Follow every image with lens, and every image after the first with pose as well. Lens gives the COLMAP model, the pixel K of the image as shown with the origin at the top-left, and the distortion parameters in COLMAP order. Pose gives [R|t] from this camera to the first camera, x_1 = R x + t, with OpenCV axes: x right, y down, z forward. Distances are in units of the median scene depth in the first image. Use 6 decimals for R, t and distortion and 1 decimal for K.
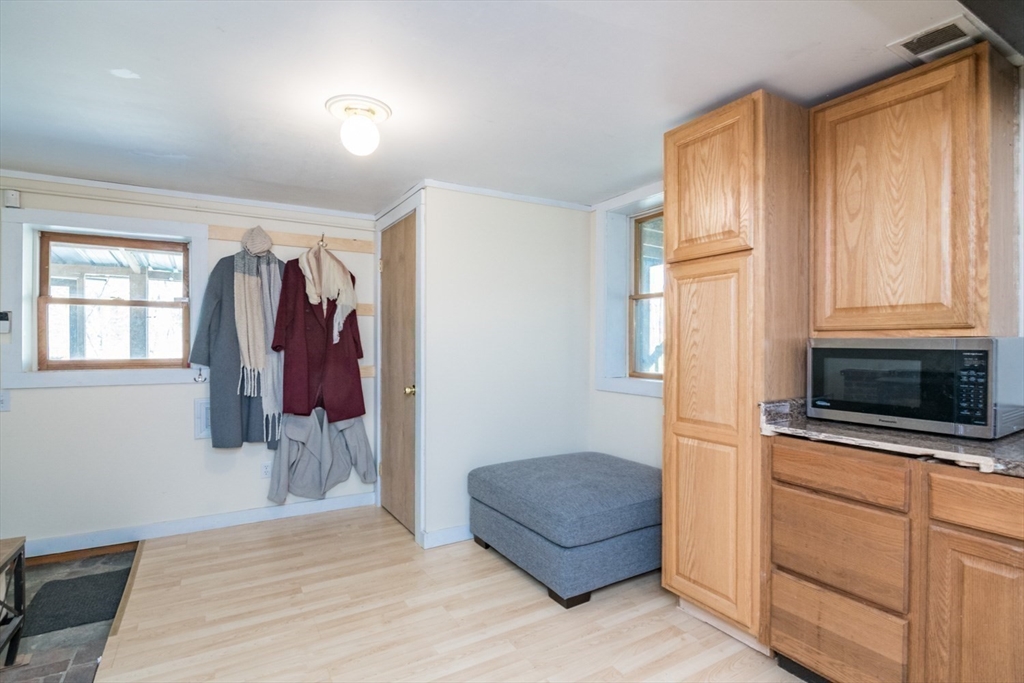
lens RADIAL K [[497.4, 0, 509.6], [0, 497.4, 347.2], [0, 0, 1]] dist [-0.013276, -0.000950]
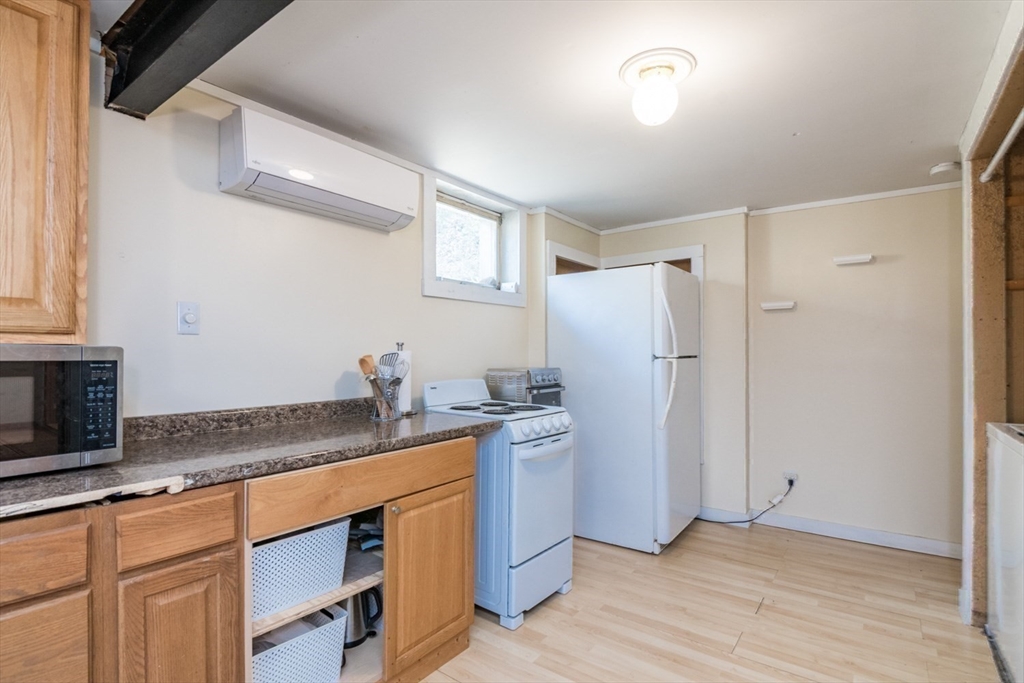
lens RADIAL K [[497.4, 0, 509.6], [0, 497.4, 347.2], [0, 0, 1]] dist [-0.013276, -0.000950]
pose [[-0.398402, 0.010878, 0.917146, -0.117311], [0.006287, 0.999939, -0.009129, -0.005361], [-0.917189, 0.002129, -0.398446, 0.698625]]
